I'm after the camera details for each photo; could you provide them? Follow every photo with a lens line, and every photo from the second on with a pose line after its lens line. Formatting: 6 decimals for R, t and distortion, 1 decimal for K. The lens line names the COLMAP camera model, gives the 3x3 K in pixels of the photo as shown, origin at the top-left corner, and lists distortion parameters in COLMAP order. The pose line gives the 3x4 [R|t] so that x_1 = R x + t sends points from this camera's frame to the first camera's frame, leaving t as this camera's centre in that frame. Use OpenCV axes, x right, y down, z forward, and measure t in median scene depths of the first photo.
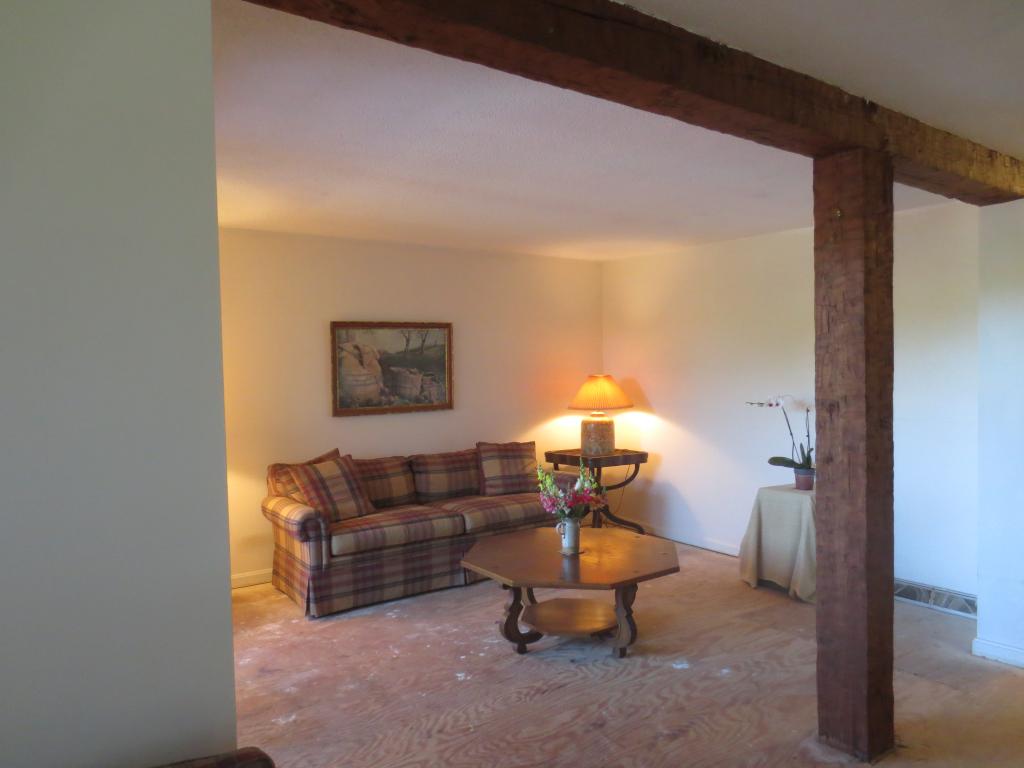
lens RADIAL K [[731.0, 0, 522.3], [0, 731.0, 385.1], [0, 0, 1]] dist [-0.034294, 0.039890]
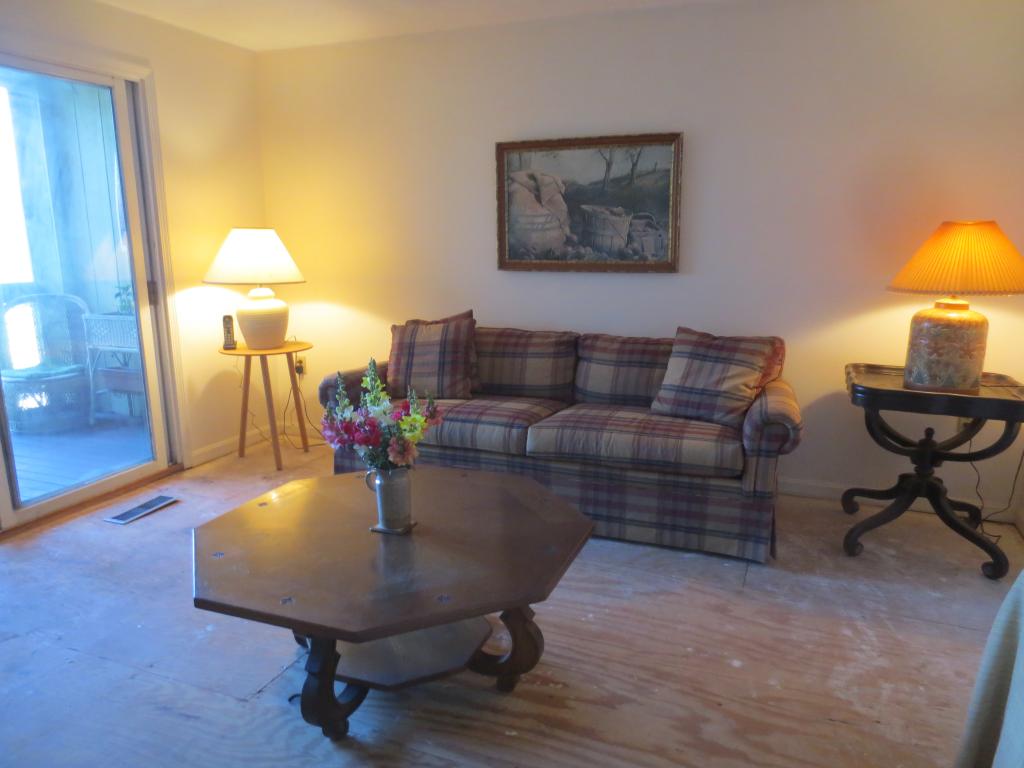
lens RADIAL K [[731.0, 0, 522.3], [0, 731.0, 385.1], [0, 0, 1]] dist [-0.034294, 0.039890]
pose [[0.548060, 0.185279, -0.815660, 0.394920], [-0.033163, 0.979205, 0.200146, 0.006526], [0.835781, -0.082642, 0.542807, 0.562395]]
